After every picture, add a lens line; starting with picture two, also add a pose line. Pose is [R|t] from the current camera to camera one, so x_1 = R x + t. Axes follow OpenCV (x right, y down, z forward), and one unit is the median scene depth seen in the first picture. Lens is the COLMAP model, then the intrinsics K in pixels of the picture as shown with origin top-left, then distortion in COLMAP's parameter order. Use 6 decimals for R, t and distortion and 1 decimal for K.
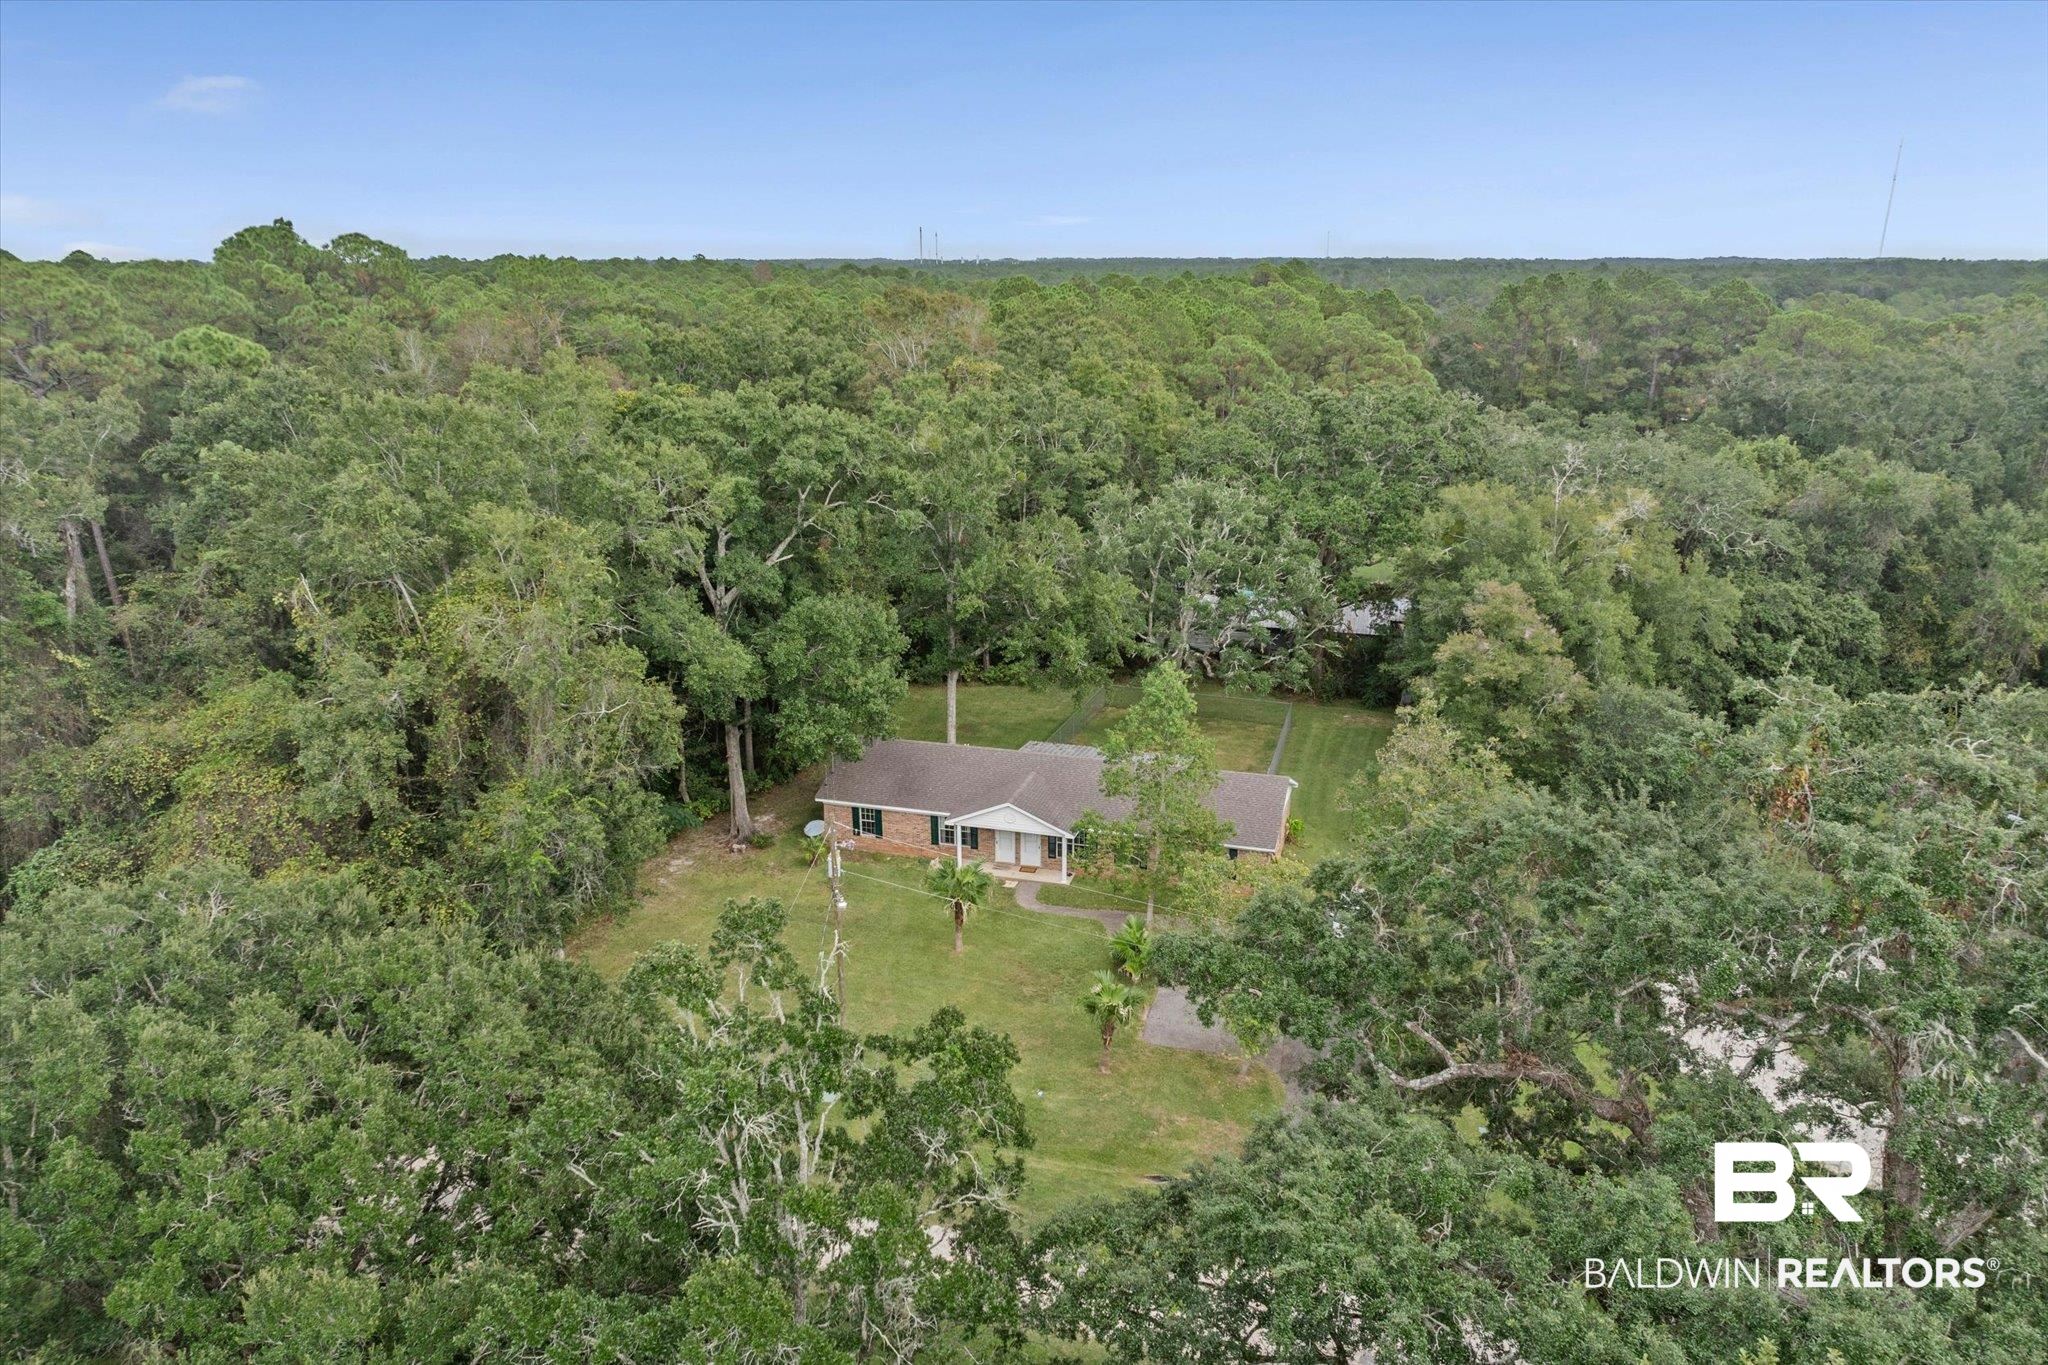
lens RADIAL K [[946.4, 0, 1028.9], [0, 946.4, 690.2], [0, 0, 1]] dist [0.000110, 0.000130]
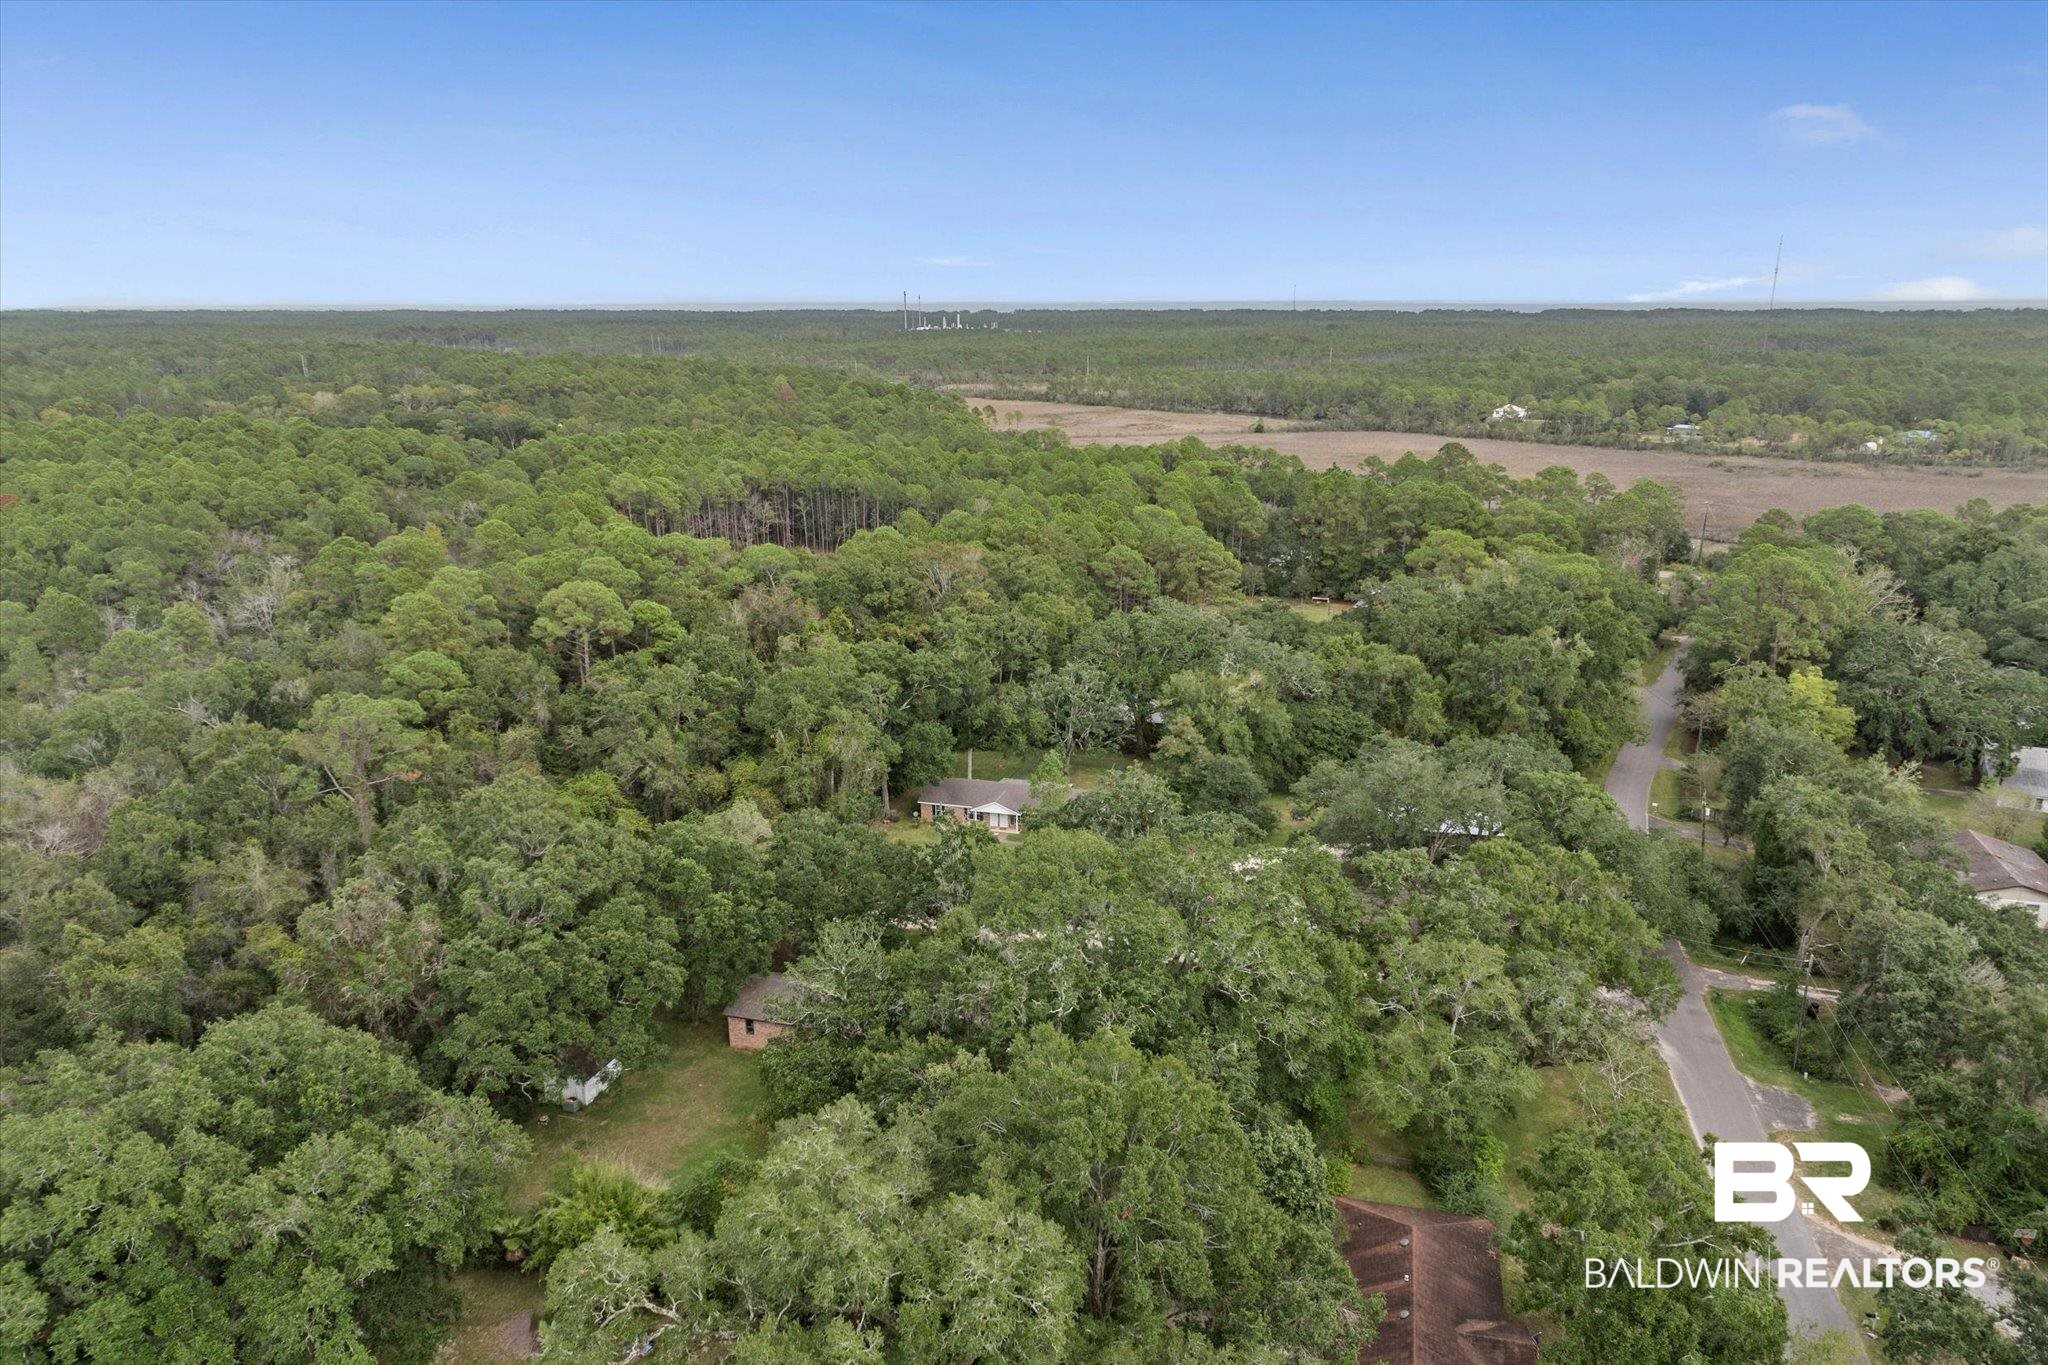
lens RADIAL K [[946.4, 0, 1028.9], [0, 946.4, 690.2], [0, 0, 1]] dist [0.000110, 0.000130]
pose [[0.999764, -0.003874, 0.021379, 0.015234], [0.004694, 0.999250, -0.038445, -0.079464], [-0.021215, 0.038536, 0.999032, -1.462835]]
